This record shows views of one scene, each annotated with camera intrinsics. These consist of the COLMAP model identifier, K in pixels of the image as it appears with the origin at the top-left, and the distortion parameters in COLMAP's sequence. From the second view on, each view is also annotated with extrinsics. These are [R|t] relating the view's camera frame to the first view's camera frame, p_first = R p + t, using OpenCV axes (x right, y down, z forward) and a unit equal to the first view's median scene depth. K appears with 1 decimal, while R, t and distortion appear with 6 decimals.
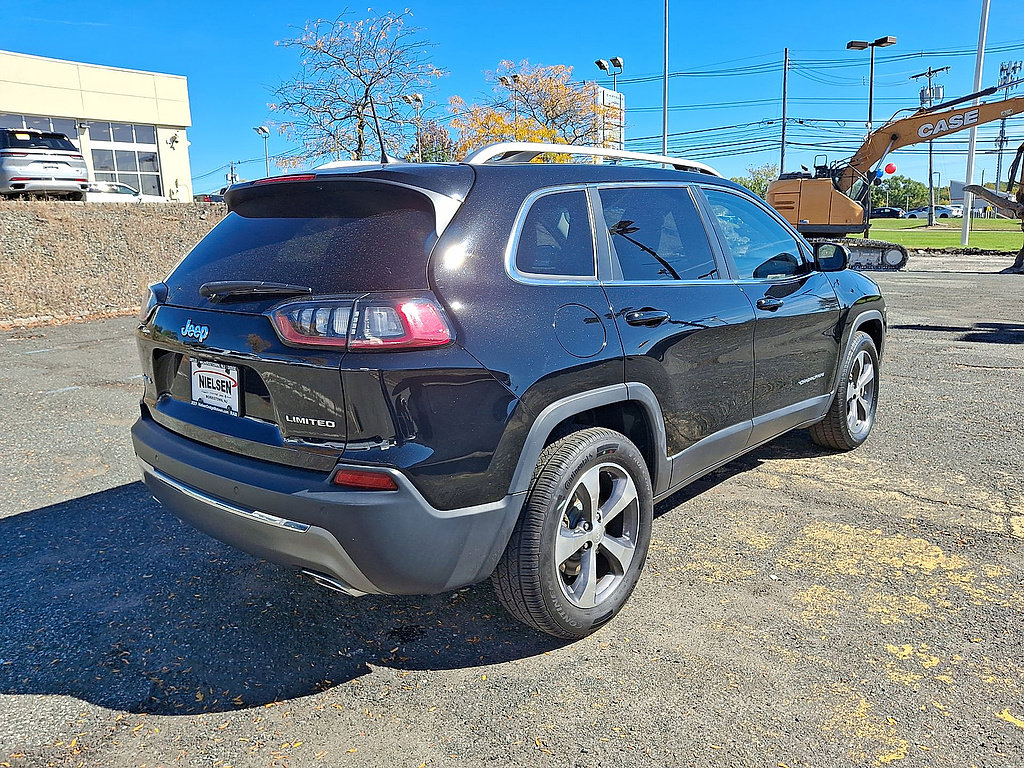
lens RADIAL K [[765.1, 0, 510.2], [0, 765.1, 383.9], [0, 0, 1]] dist [0.006317, -0.021627]
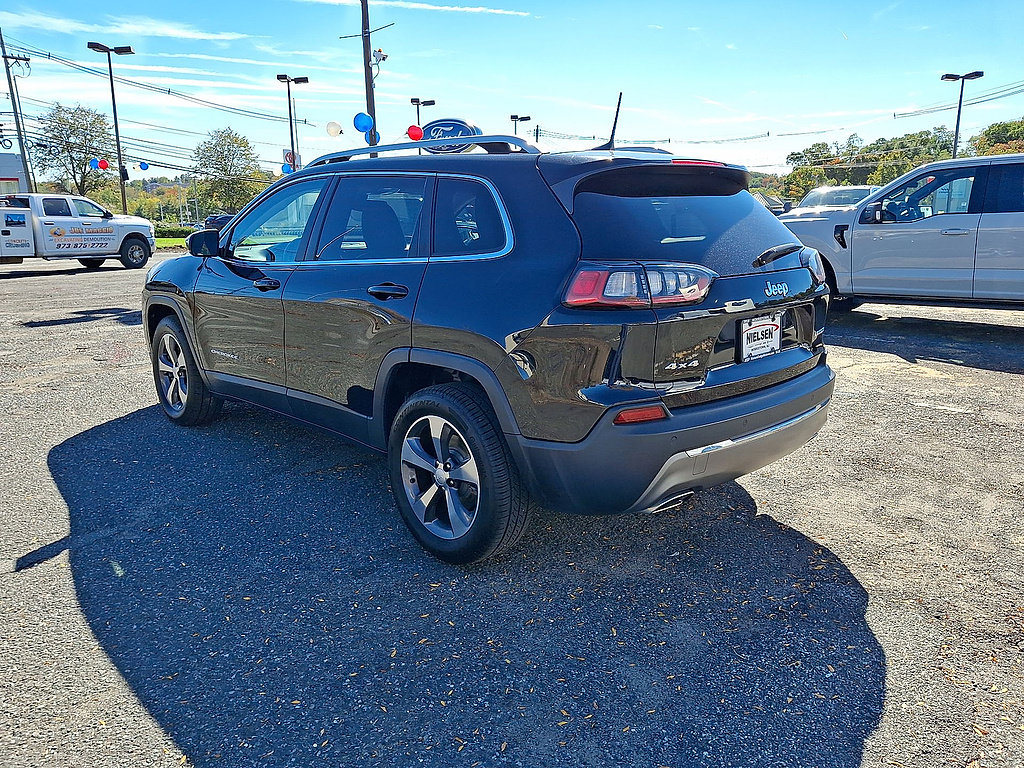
lens RADIAL K [[765.1, 0, 515.0], [0, 765.1, 374.4], [0, 0, 1]] dist [0.006317, -0.021627]
pose [[0.082995, -0.191907, 0.977897, -1.175545], [0.203998, 0.963775, 0.171822, -0.165042], [-0.975447, 0.185229, 0.119138, 0.918737]]
